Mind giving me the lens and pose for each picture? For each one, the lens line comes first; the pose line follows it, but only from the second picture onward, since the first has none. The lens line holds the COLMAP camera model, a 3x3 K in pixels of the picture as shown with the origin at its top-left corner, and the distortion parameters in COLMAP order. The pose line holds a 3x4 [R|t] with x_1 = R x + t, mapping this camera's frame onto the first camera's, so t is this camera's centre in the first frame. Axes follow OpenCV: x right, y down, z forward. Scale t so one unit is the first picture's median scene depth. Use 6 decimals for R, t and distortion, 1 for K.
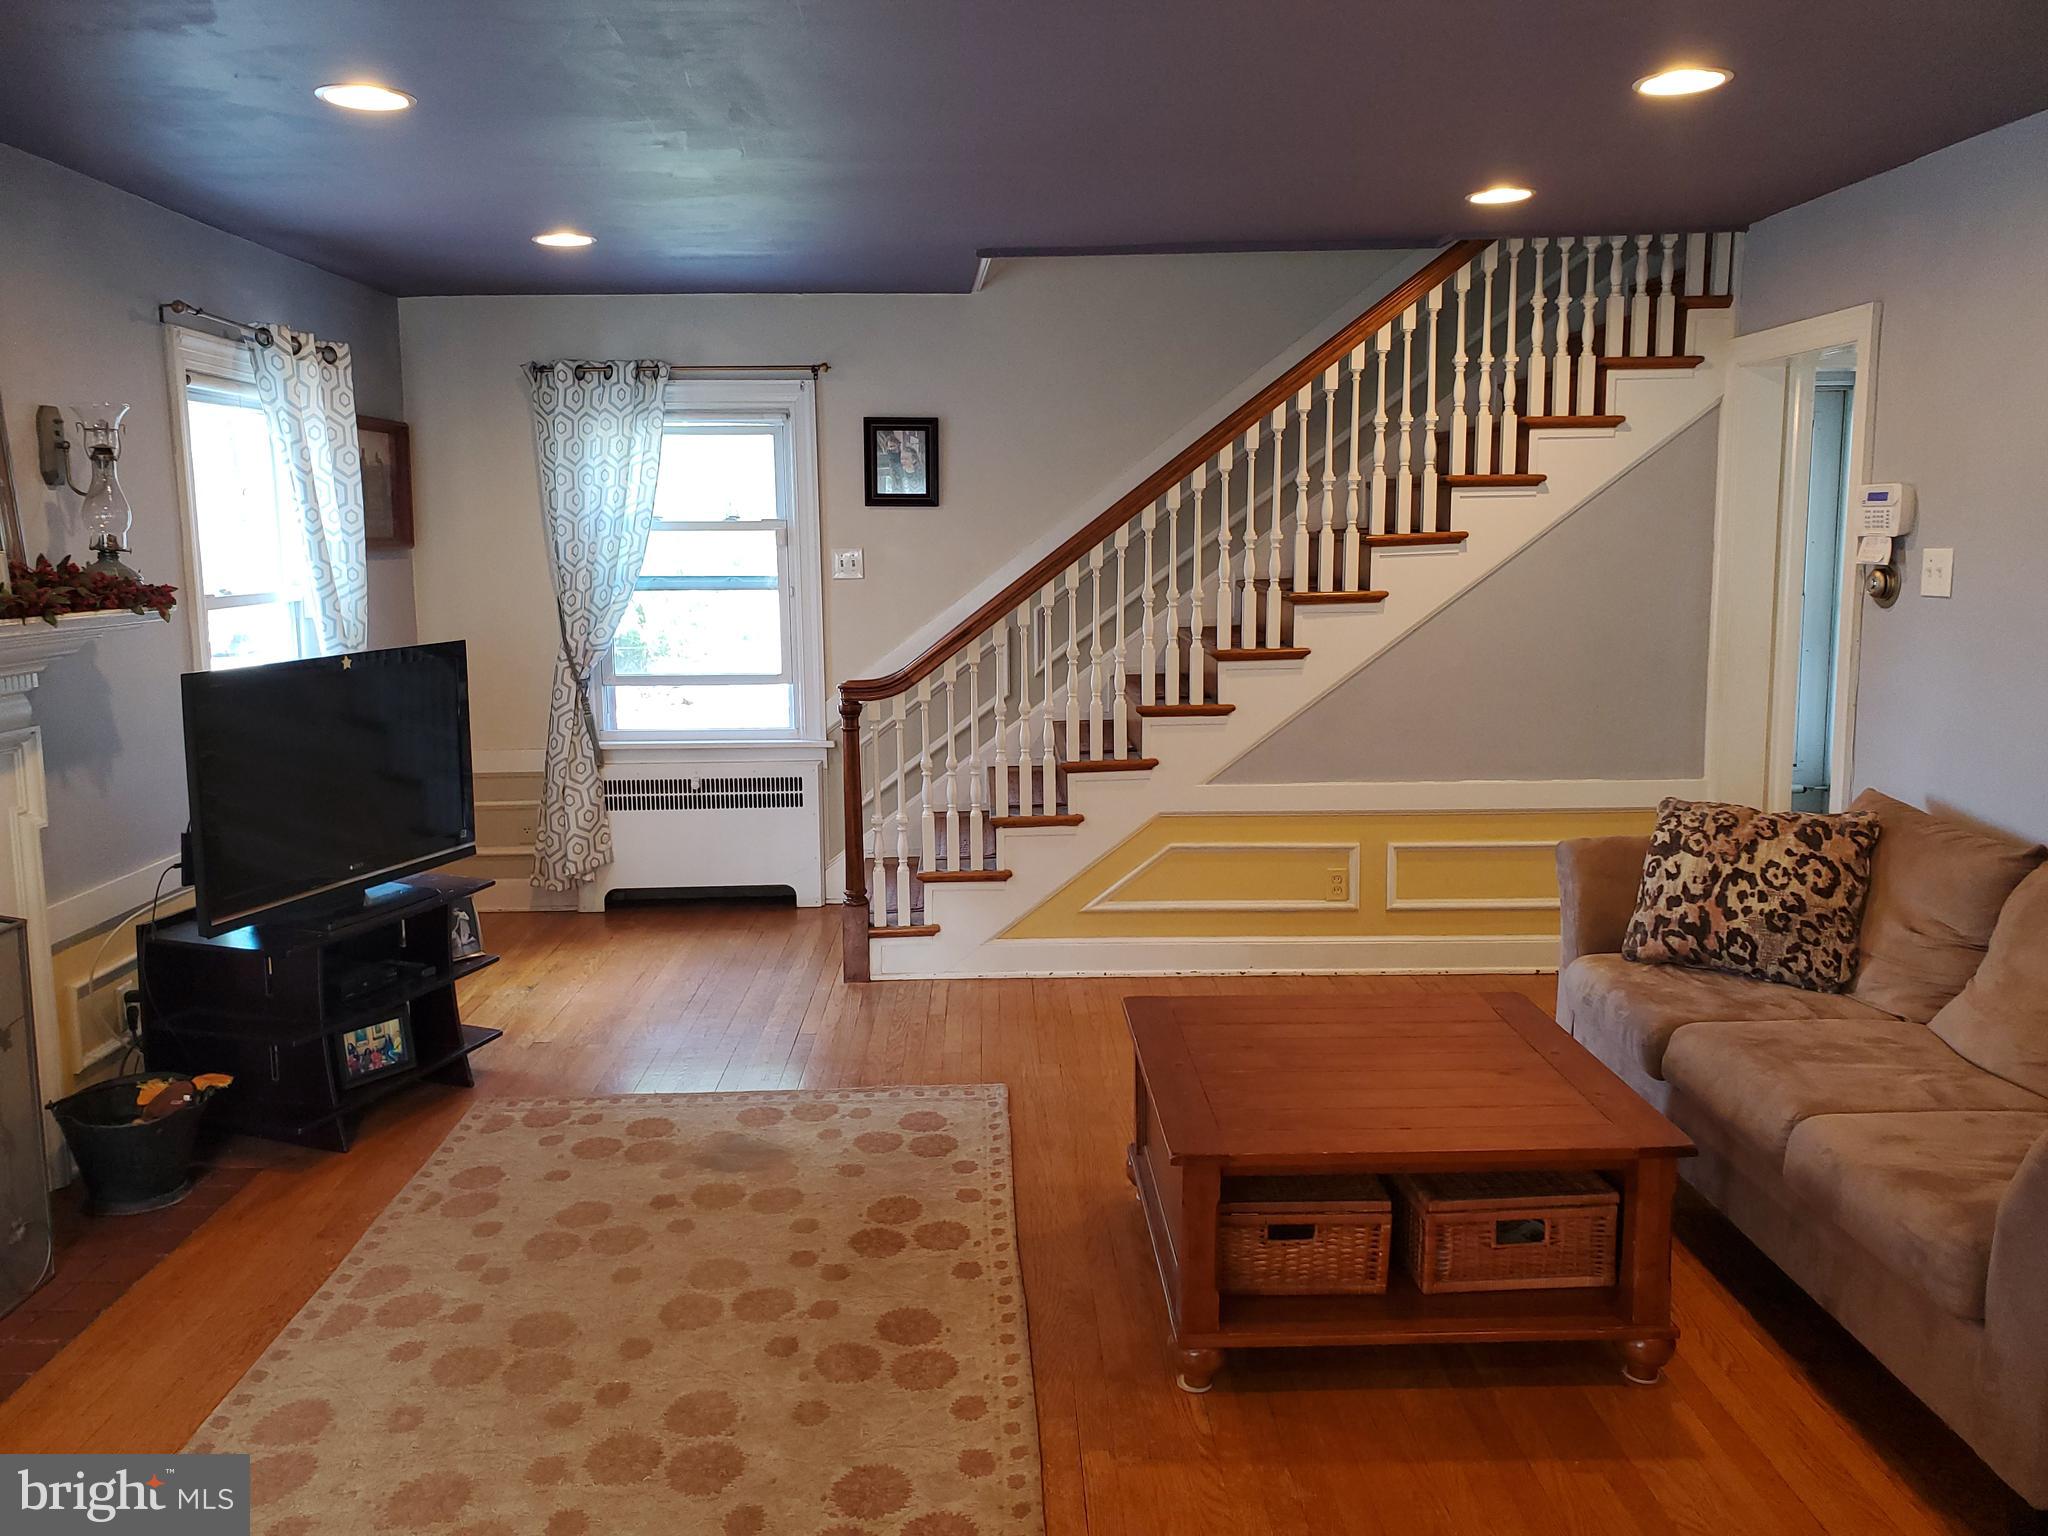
lens RADIAL K [[1599.3, 0, 1025.7], [0, 1599.3, 707.2], [0, 0, 1]] dist [0.024657, -0.001495]
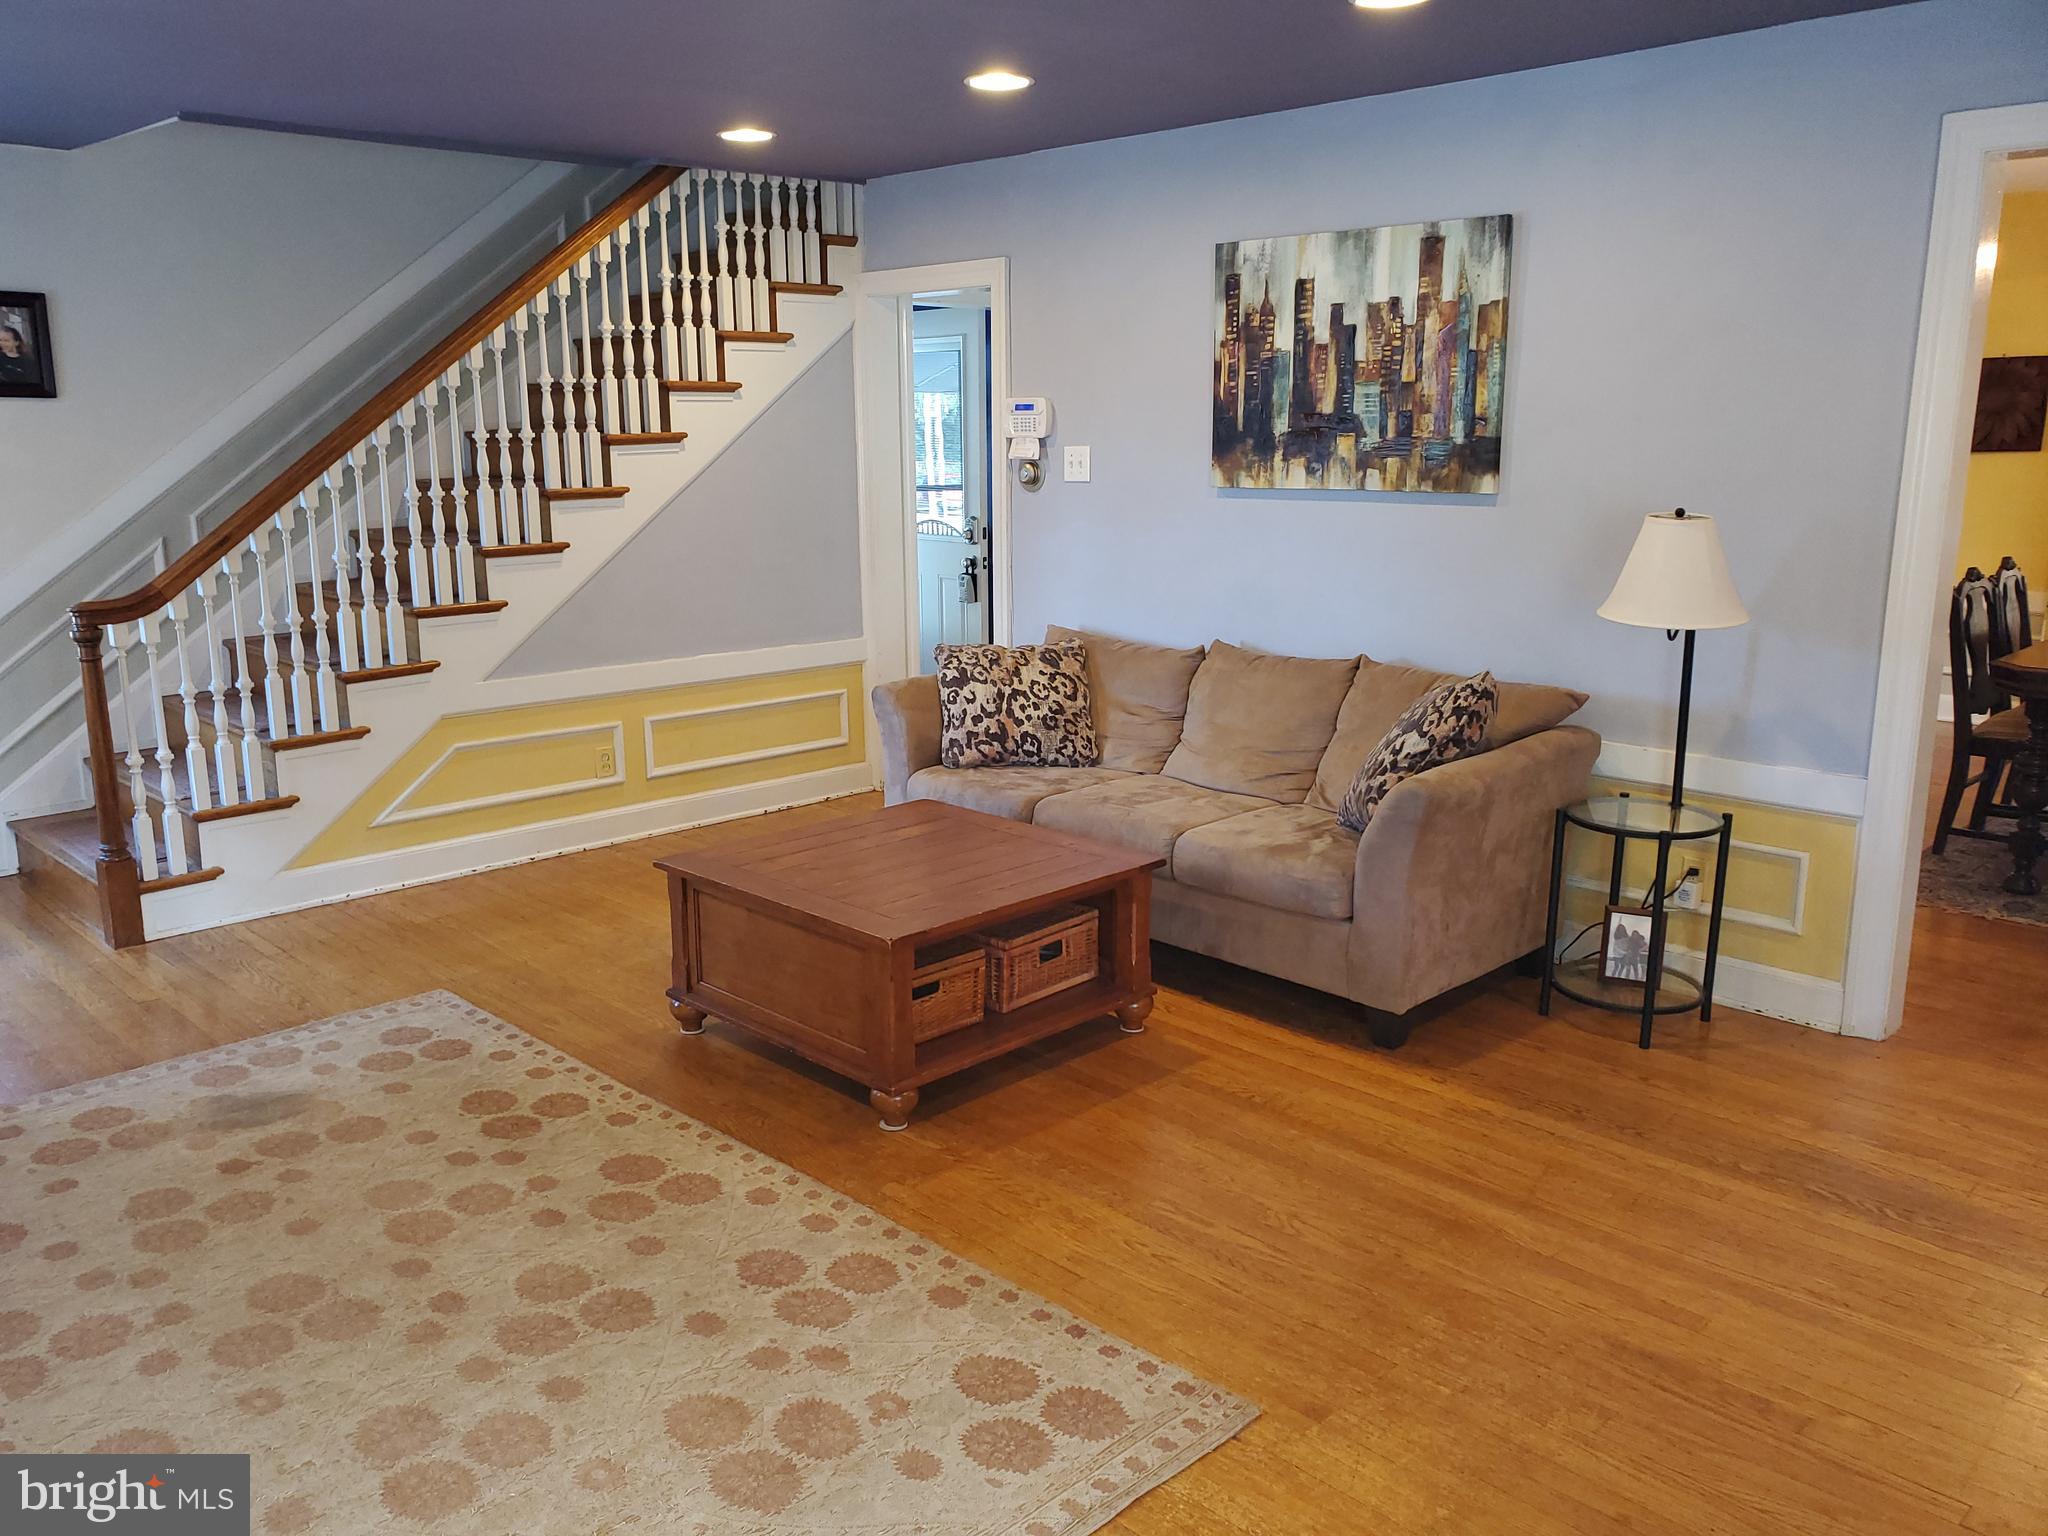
lens RADIAL K [[1582.9, 0, 1023.0], [0, 1582.9, 733.6], [0, 0, 1]] dist [0.105272, -0.132141]
pose [[0.728651, -0.125084, 0.673365, -0.454141], [0.074713, 0.991830, 0.103395, 0.001639], [-0.680797, -0.025029, 0.732044, 0.028347]]
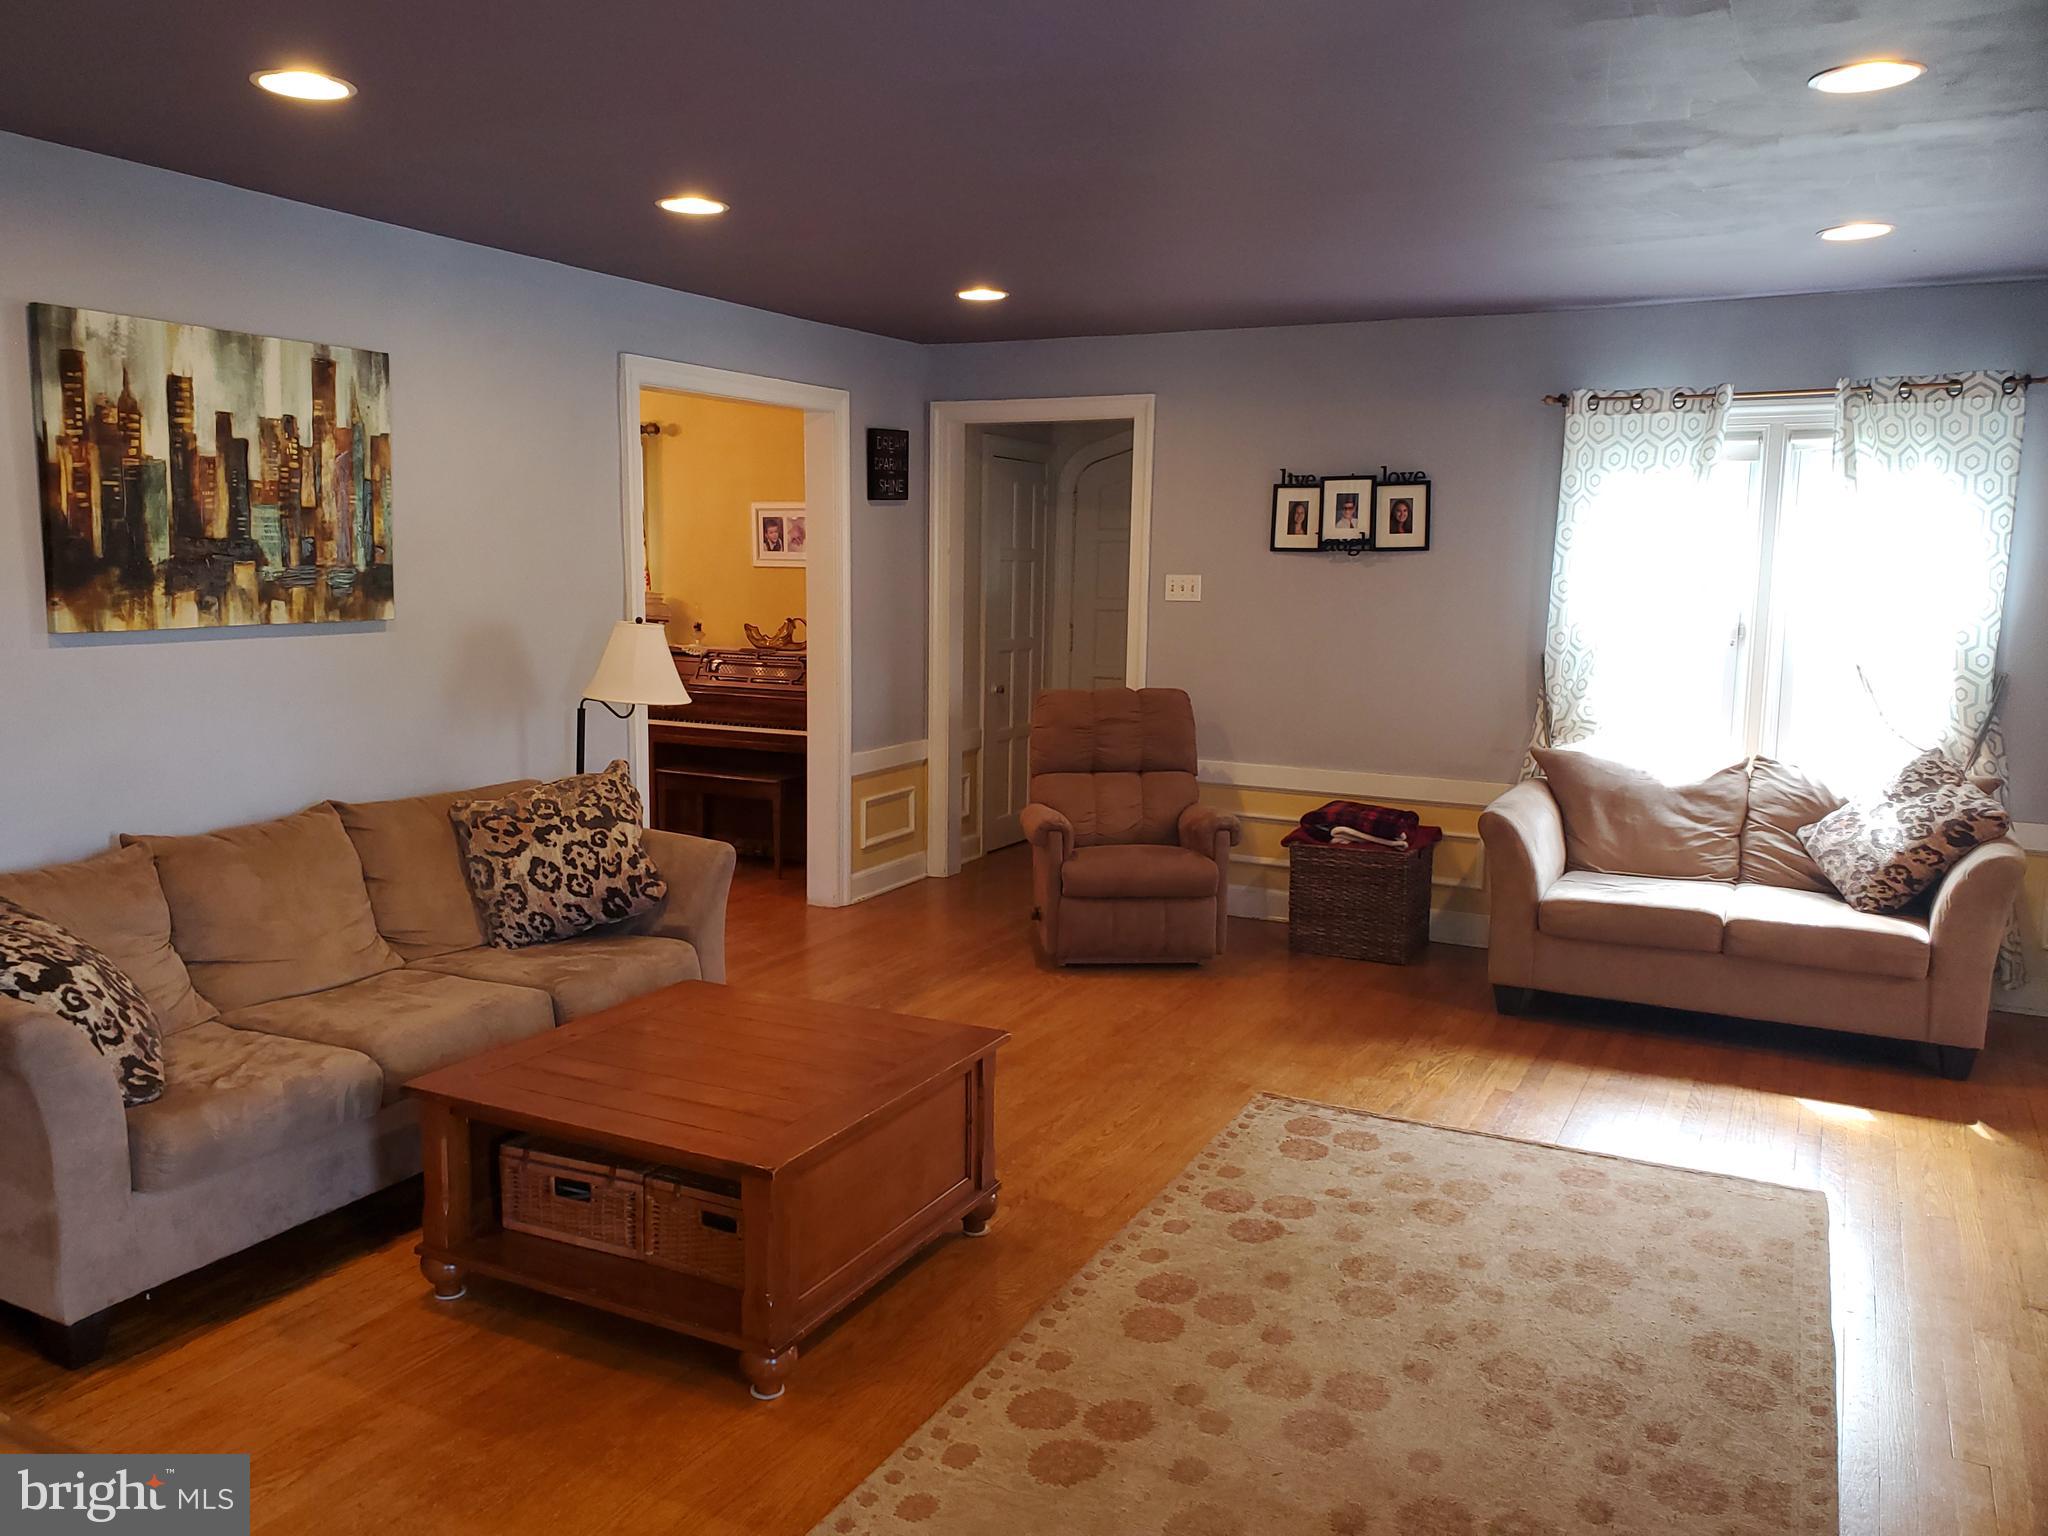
lens RADIAL K [[1551.7, 0, 945.3], [0, 1551.7, 771.7], [0, 0, 1]] dist [0.002892, 0.002005]
pose [[-0.852026, -0.074428, 0.518181, -0.361253], [0.057324, 0.970625, 0.233670, -0.165861], [-0.520351, 0.228797, -0.822731, 1.445293]]
